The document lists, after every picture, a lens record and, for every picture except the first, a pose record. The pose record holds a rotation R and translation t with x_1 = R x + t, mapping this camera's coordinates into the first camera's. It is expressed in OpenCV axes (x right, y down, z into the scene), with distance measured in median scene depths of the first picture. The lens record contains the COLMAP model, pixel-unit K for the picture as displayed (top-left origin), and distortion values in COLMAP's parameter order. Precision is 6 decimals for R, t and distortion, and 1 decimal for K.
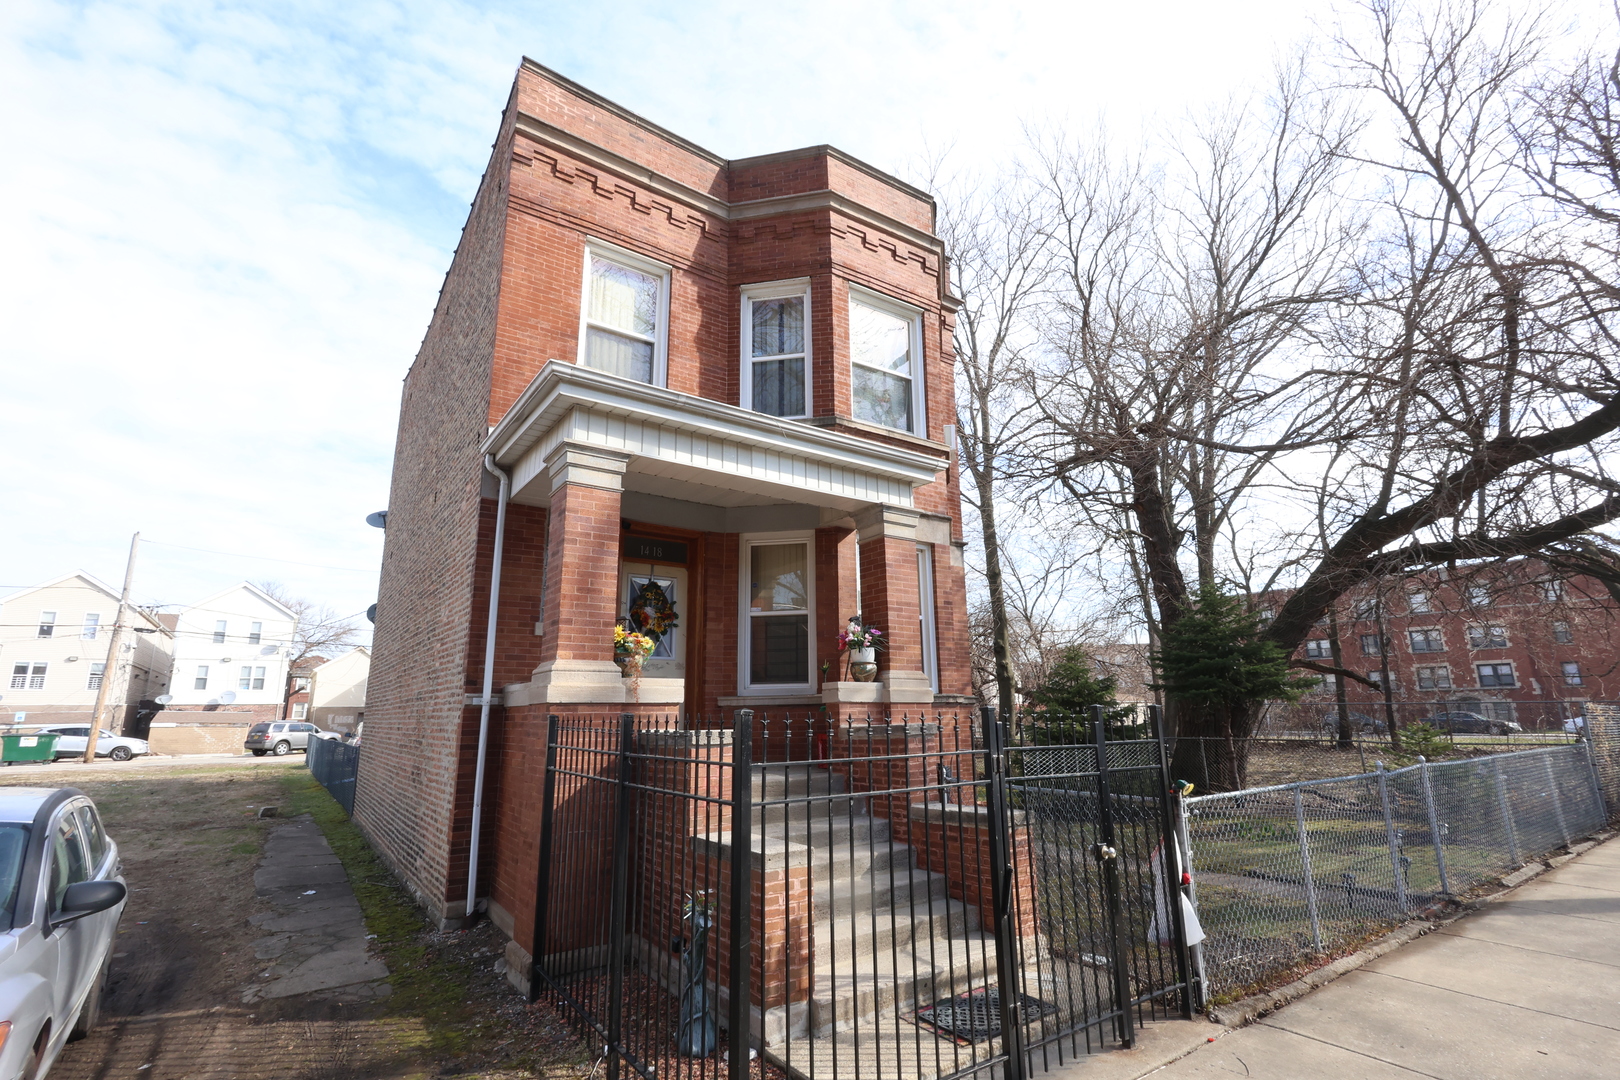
lens RADIAL K [[763.6, 0, 830.8], [0, 763.6, 539.5], [0, 0, 1]] dist [-0.018970, 0.000236]
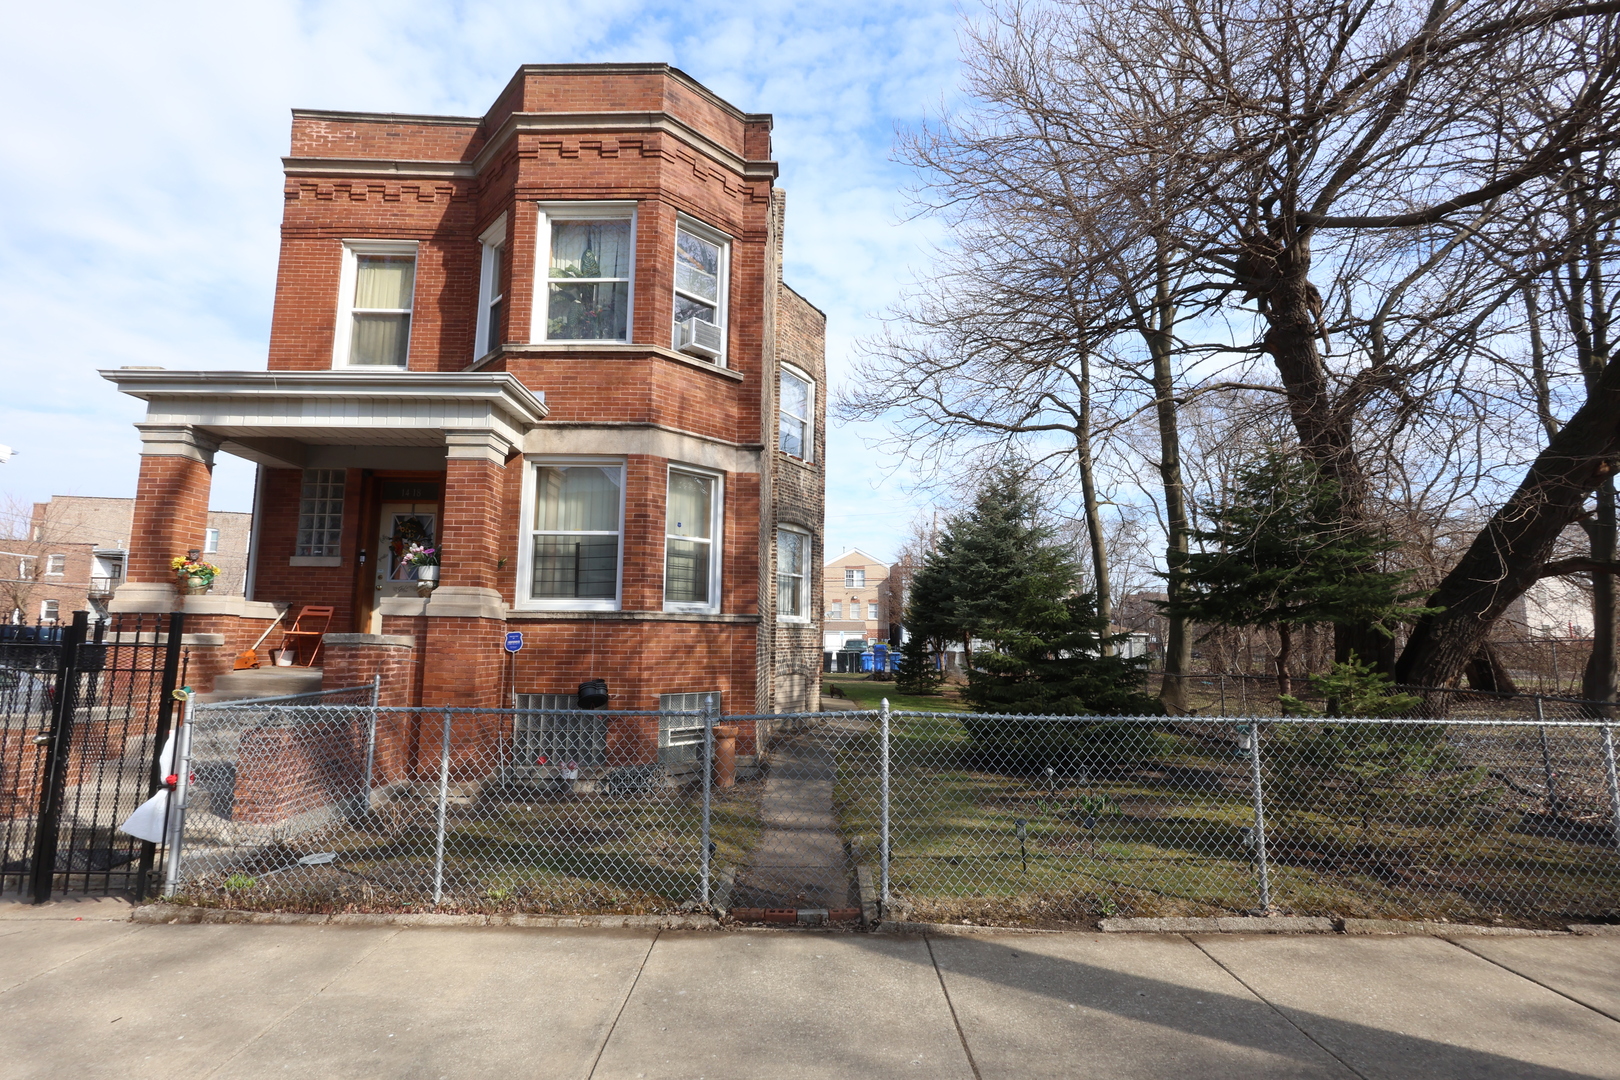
lens RADIAL K [[757.7, 0, 821.8], [0, 757.7, 556.5], [0, 0, 1]] dist [-0.024982, 0.000546]
pose [[0.816728, -0.044660, -0.575293, 0.888309], [0.112736, 0.990137, 0.083184, 0.082167], [0.565903, -0.132795, 0.813707, 0.359046]]
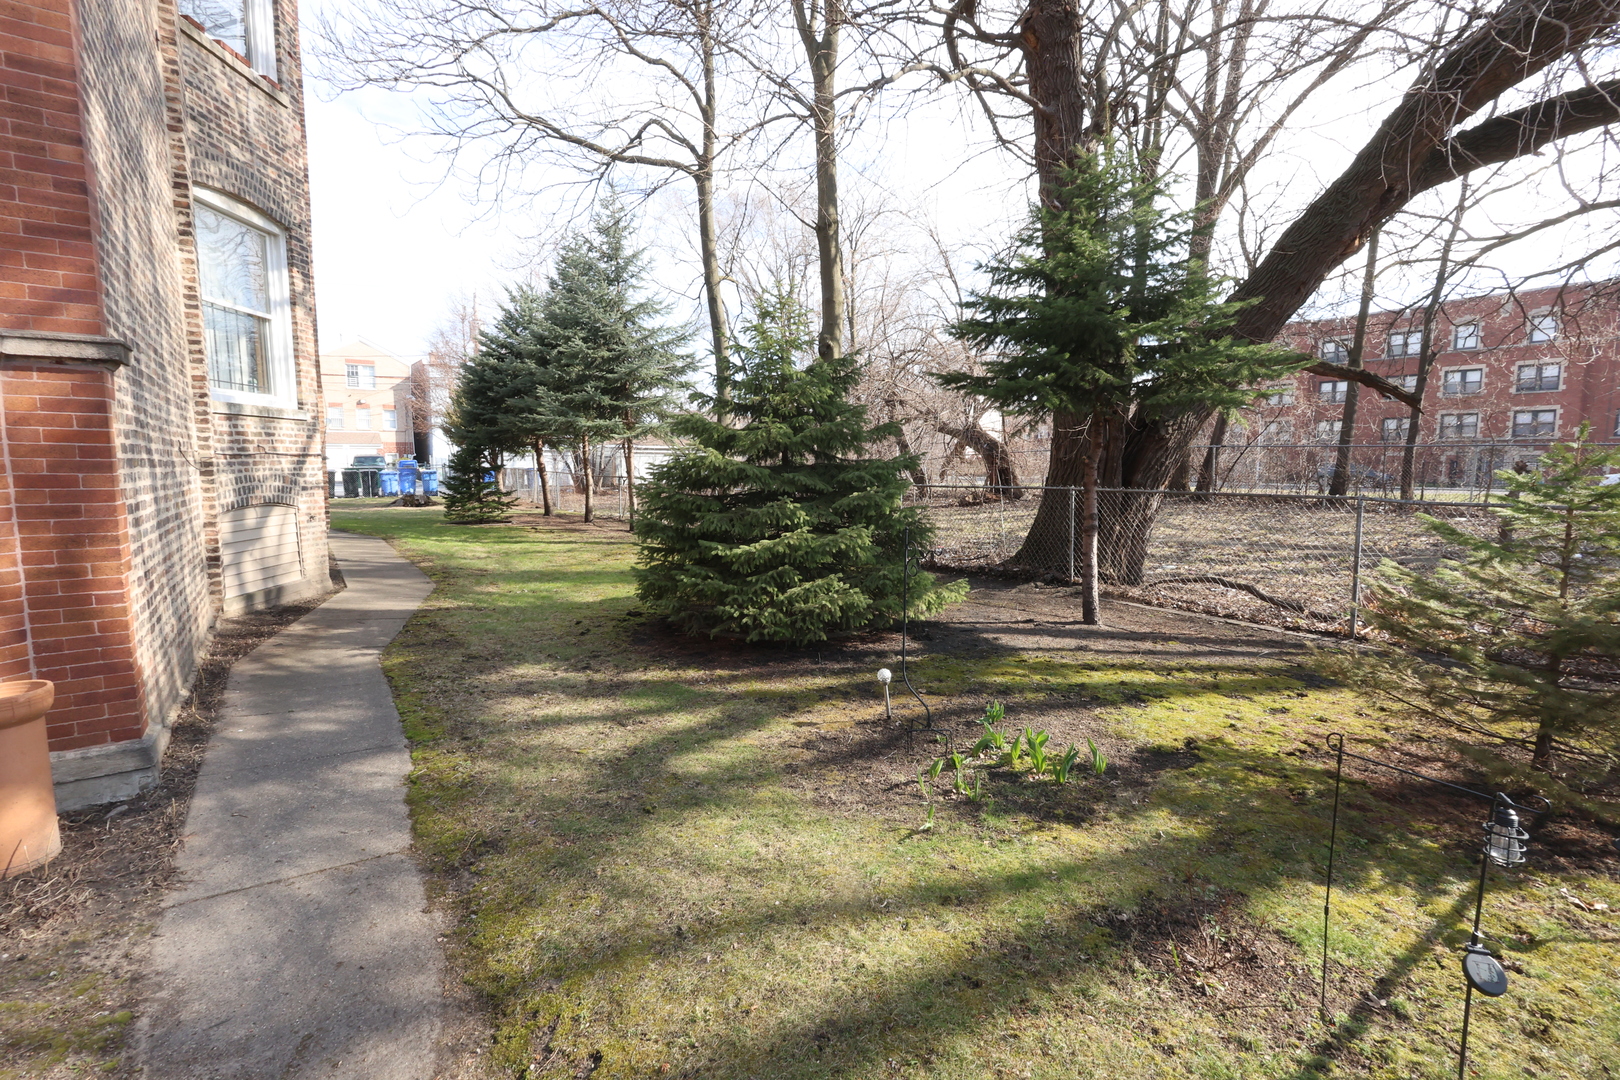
lens RADIAL K [[757.7, 0, 821.8], [0, 757.7, 556.5], [0, 0, 1]] dist [-0.024982, 0.000546]
pose [[0.999588, 0.016859, -0.023212, 0.554064], [-0.007681, 0.936841, 0.349671, 0.205302], [0.027641, -0.349349, 0.936585, 0.798654]]
